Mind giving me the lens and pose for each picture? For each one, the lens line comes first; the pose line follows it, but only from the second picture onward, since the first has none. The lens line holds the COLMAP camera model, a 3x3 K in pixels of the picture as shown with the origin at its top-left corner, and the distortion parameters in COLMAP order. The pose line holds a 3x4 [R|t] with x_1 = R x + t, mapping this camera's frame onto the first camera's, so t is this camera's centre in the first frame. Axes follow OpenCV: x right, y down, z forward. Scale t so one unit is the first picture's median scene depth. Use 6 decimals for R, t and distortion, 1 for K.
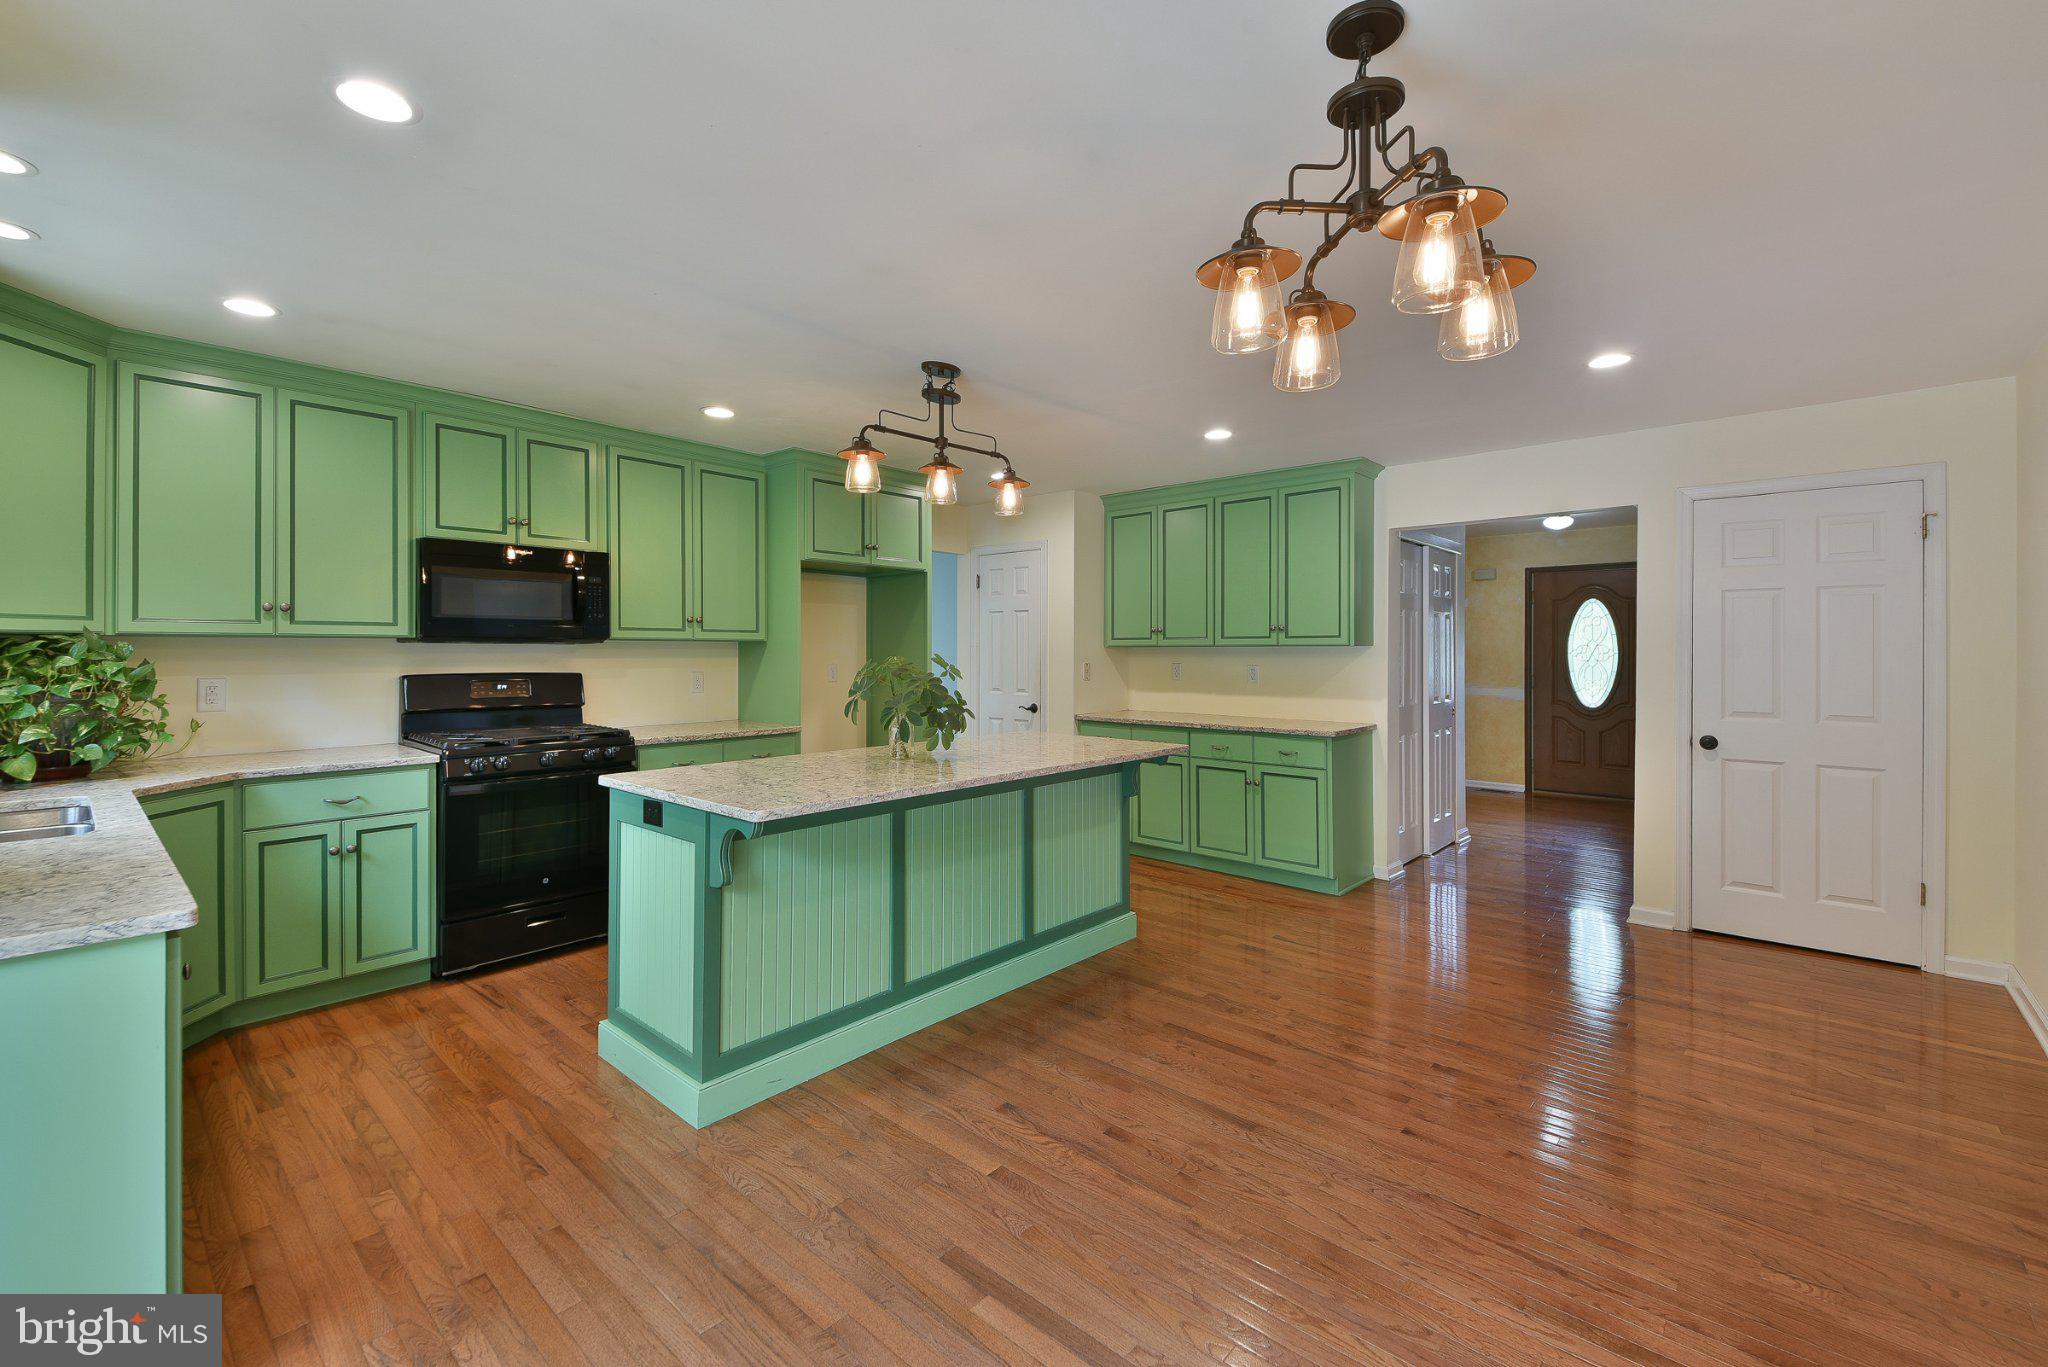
lens RADIAL K [[879.7, 0, 983.7], [0, 879.7, 642.6], [0, 0, 1]] dist [0.037335, -0.001375]
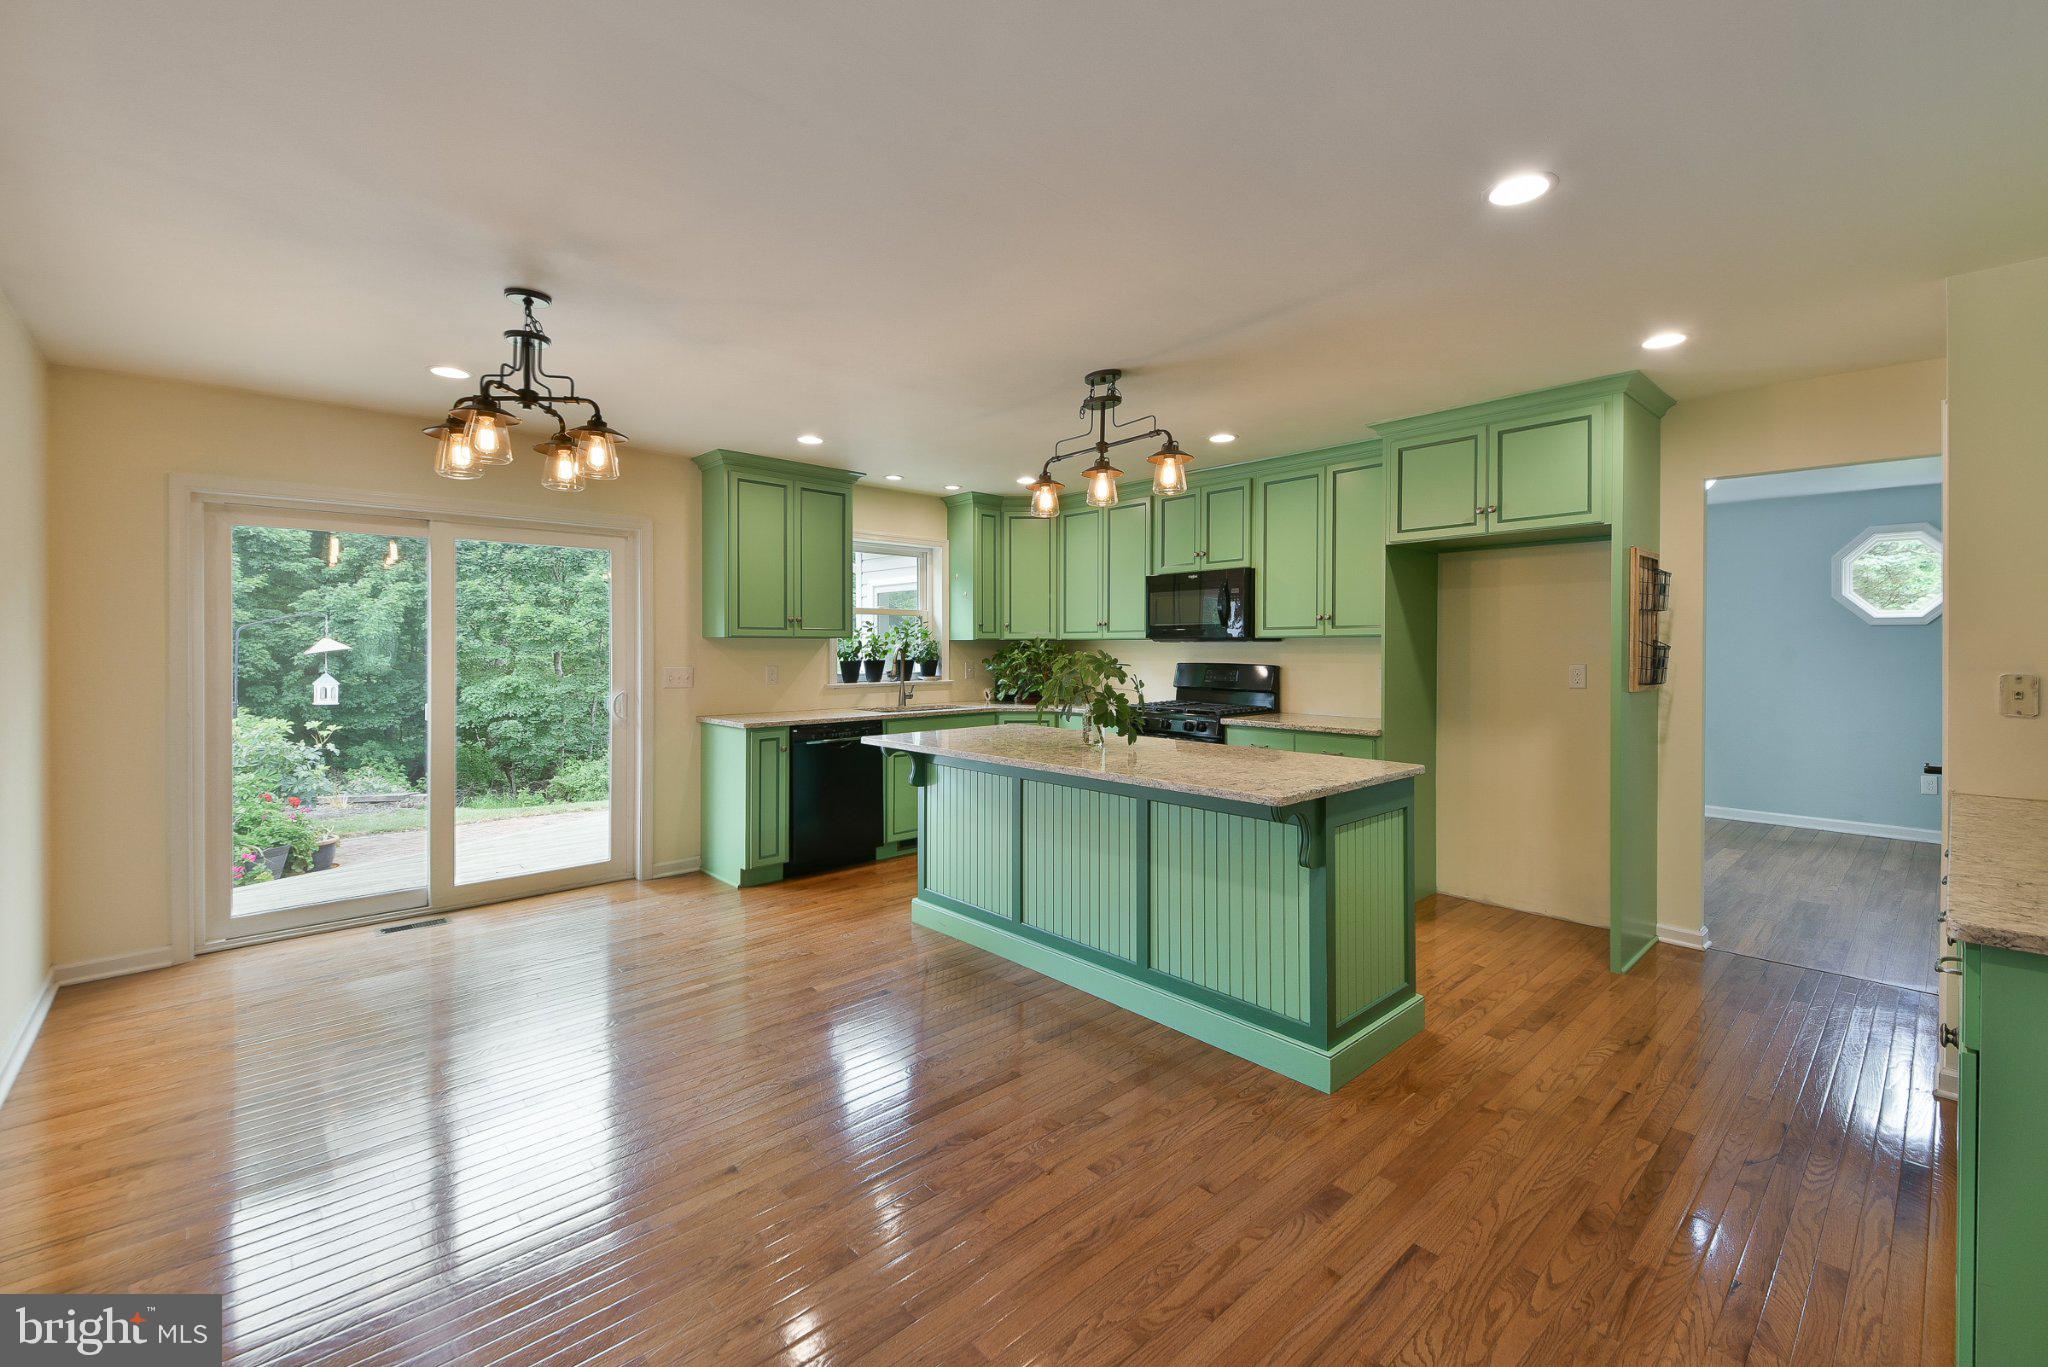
lens RADIAL K [[879.7, 0, 1079.0], [0, 879.7, 652.3], [0, 0, 1]] dist [0.037335, -0.001375]
pose [[-0.057584, 0.006432, -0.998320, 0.830295], [0.008620, 0.999945, 0.005945, 0.007456], [0.998303, -0.008264, -0.057637, 0.860271]]
